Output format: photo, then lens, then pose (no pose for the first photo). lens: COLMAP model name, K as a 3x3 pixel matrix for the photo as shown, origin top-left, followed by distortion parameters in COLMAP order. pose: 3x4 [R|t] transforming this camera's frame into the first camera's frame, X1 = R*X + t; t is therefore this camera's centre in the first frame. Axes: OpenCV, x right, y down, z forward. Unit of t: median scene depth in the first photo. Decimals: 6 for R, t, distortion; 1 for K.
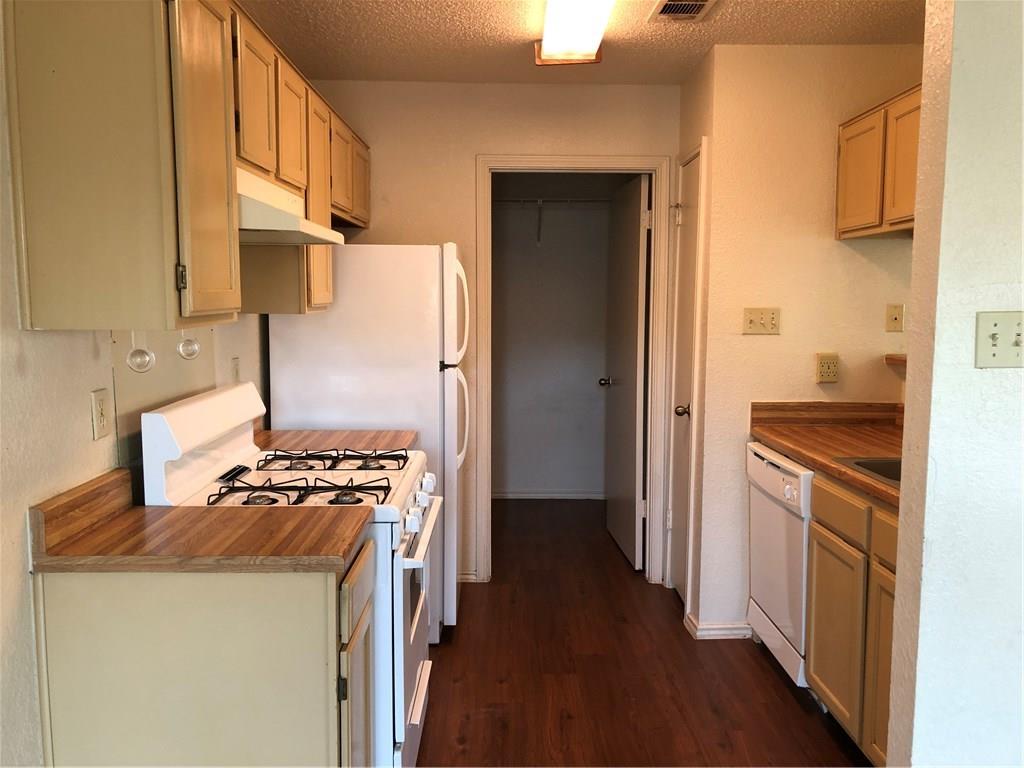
lens RADIAL K [[833.3, 0, 512.0], [0, 833.3, 384.0], [0, 0, 1]] dist [0.026733, -0.014731]
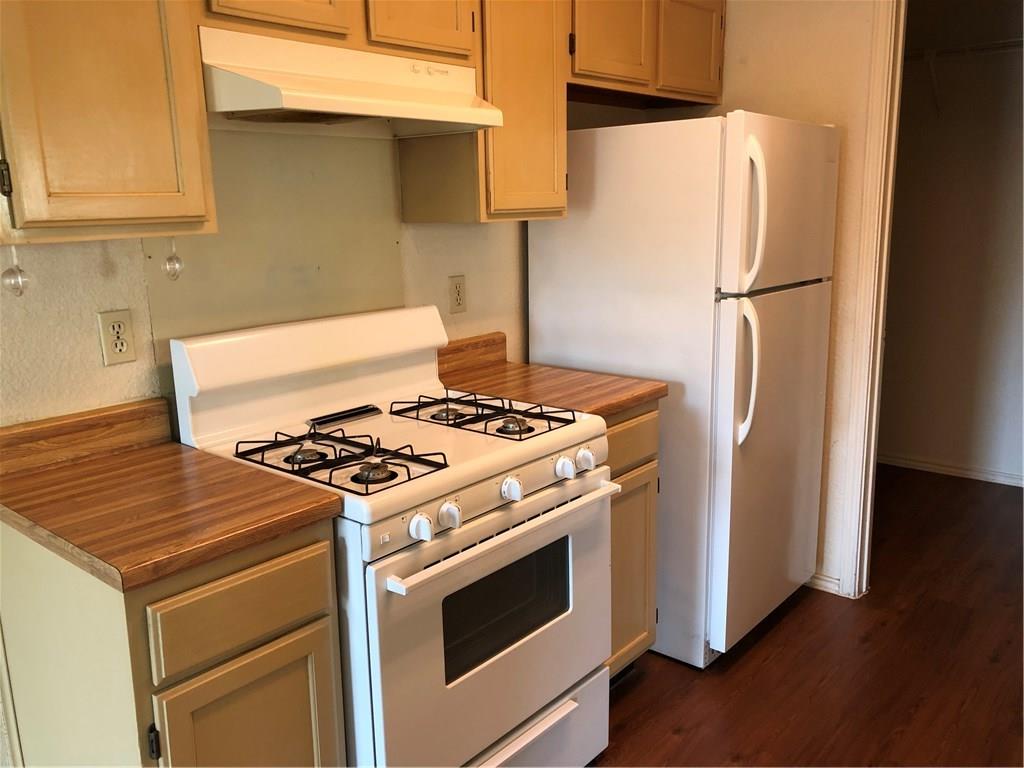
lens RADIAL K [[833.3, 0, 512.0], [0, 833.3, 384.0], [0, 0, 1]] dist [0.026733, -0.014731]
pose [[0.757245, 0.117509, -0.642473, 0.364282], [-0.045894, 0.990824, 0.127130, -0.042389], [0.651516, -0.066783, 0.755690, 0.517505]]
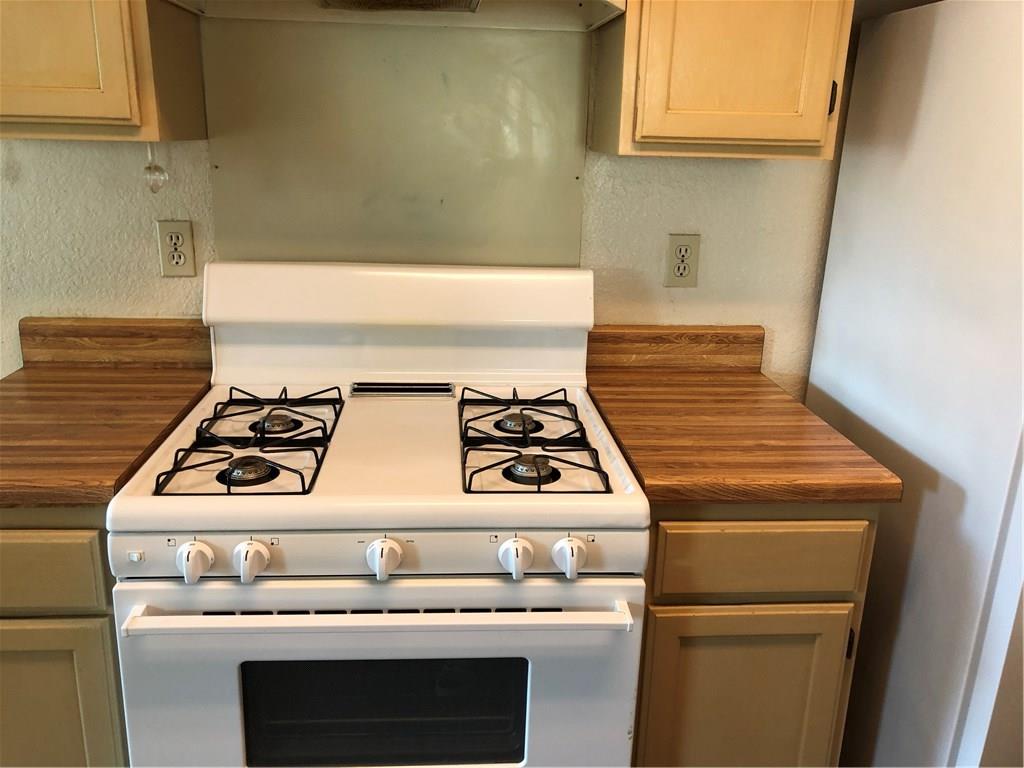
lens RADIAL K [[845.2, 0, 505.5], [0, 845.2, 382.3], [0, 0, 1]] dist [0.015189, -0.003248]
pose [[0.062488, 0.285488, -0.956343, 0.351624], [-0.134969, 0.951830, 0.275322, -0.104119], [0.988877, 0.111873, 0.098010, 1.105758]]
